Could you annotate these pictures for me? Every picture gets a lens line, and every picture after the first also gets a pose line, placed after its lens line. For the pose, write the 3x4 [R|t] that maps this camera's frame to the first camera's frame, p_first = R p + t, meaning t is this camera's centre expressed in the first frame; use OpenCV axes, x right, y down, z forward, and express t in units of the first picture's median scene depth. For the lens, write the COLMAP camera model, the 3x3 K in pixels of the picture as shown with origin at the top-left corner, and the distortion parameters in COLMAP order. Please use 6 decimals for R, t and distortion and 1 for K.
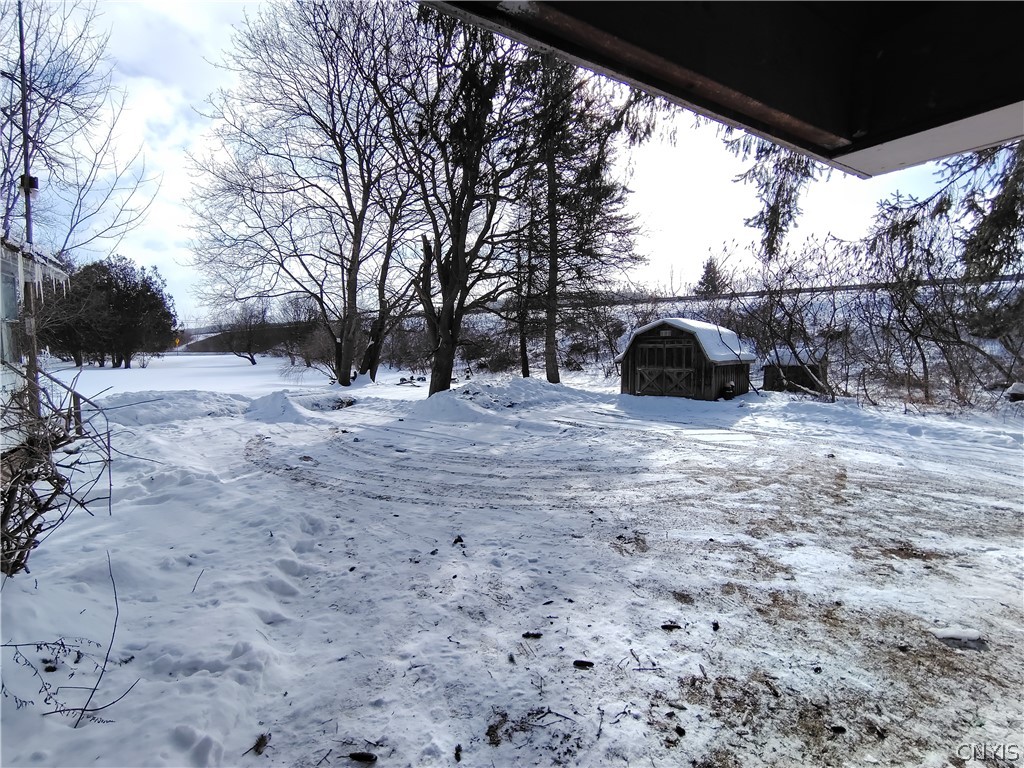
lens RADIAL K [[475.2, 0, 510.9], [0, 475.2, 388.4], [0, 0, 1]] dist [0.000138, -0.000041]
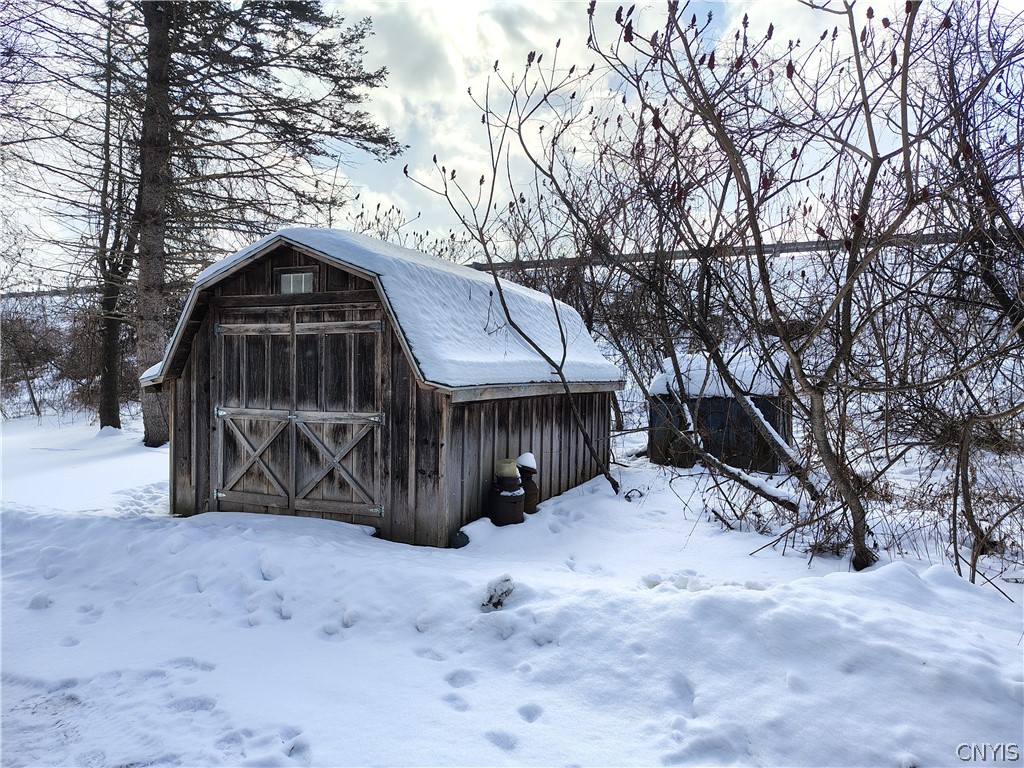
lens RADIAL K [[709.0, 0, 512.2], [0, 709.0, 383.1], [0, 0, 1]] dist [0.000897, 0.000059]
pose [[0.968320, 0.002739, 0.249696, 0.343474], [0.013366, 0.997938, -0.062779, -0.030431], [-0.249353, 0.064128, 0.966287, 0.573137]]
